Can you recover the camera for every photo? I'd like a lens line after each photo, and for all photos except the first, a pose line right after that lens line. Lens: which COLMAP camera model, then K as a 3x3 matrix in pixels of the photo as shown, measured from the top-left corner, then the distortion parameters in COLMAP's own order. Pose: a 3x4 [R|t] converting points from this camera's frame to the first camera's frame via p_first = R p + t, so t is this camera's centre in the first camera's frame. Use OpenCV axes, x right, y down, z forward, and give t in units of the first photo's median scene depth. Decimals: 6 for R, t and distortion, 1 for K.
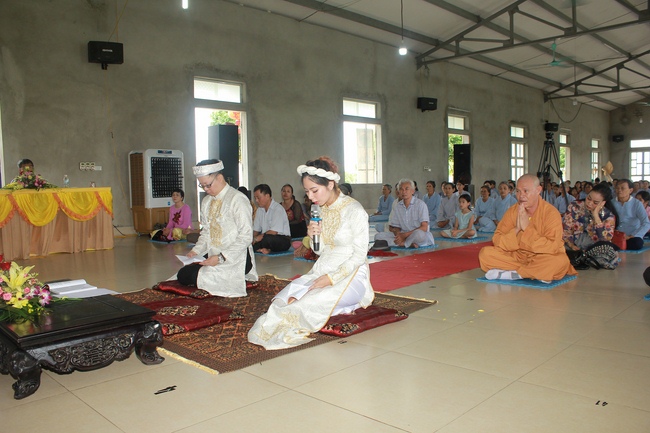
lens RADIAL K [[539.3, 0, 326.8], [0, 539.3, 221.7], [0, 0, 1]] dist [-0.170215, 0.158731]
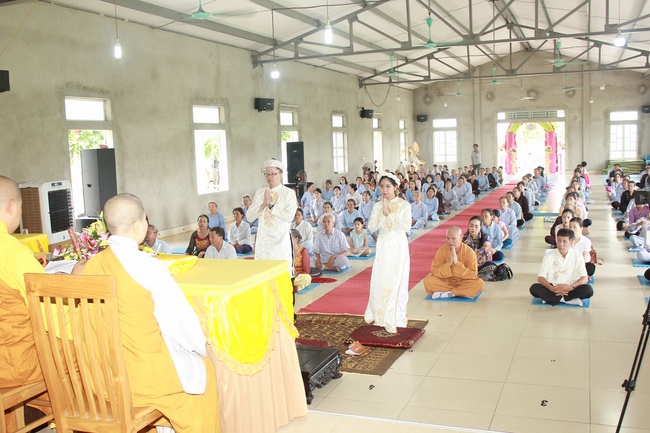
lens RADIAL K [[660.4, 0, 325.0], [0, 660.4, 216.5], [0, 0, 1]] dist [-0.136743, 0.167374]
pose [[0.921747, -0.056557, 0.383645, -0.196452], [0.045288, 0.998238, 0.038349, -0.060674], [-0.385138, -0.017973, 0.922684, -0.171630]]
